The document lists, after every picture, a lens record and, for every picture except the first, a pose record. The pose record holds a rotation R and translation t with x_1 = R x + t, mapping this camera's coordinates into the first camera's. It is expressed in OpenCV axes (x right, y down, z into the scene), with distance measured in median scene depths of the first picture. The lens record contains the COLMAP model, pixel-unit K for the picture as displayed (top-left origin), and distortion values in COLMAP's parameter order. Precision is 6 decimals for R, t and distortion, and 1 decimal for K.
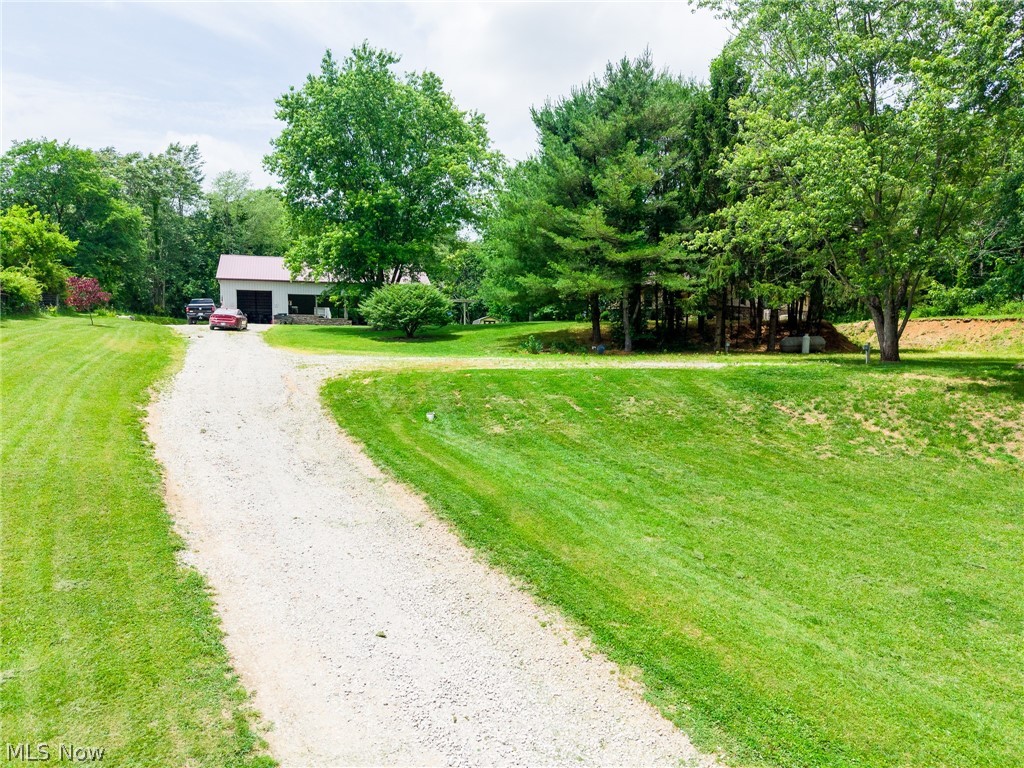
lens RADIAL K [[698.2, 0, 512.0], [0, 698.2, 384.0], [0, 0, 1]] dist [0.001932, 0.000457]
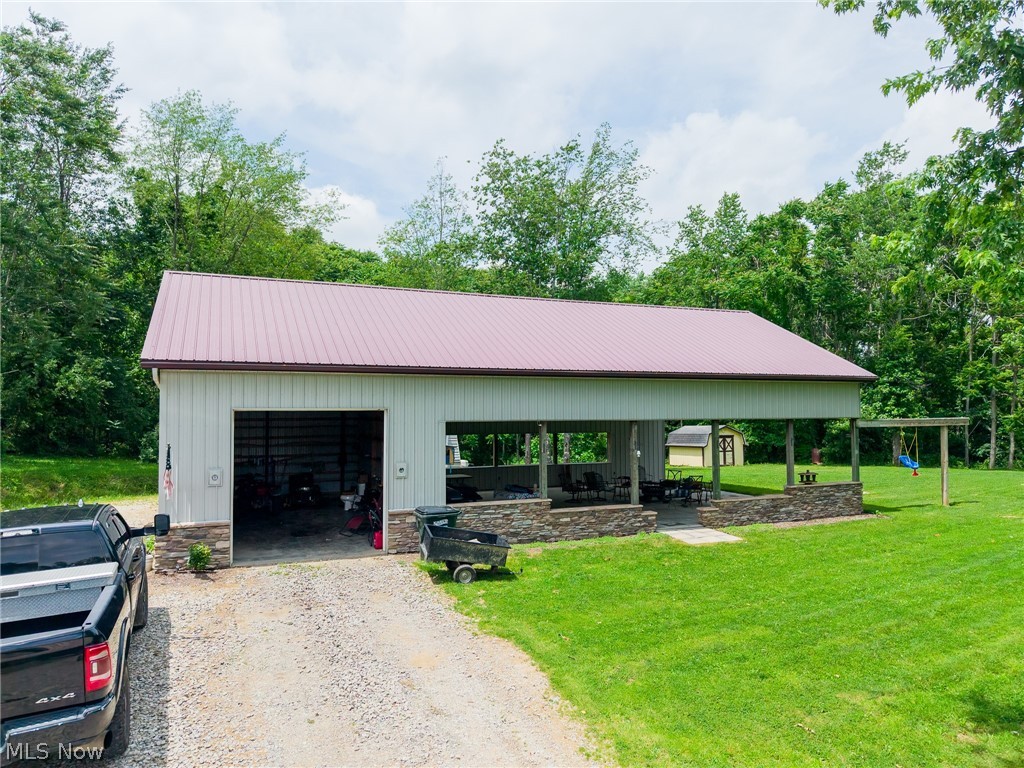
lens RADIAL K [[698.2, 0, 512.0], [0, 698.2, 384.0], [0, 0, 1]] dist [0.001932, 0.000457]
pose [[0.996187, -0.001735, 0.087229, -0.311994], [0.010338, 0.995105, -0.098277, -0.115656], [-0.086632, 0.098804, 0.991329, 0.737234]]
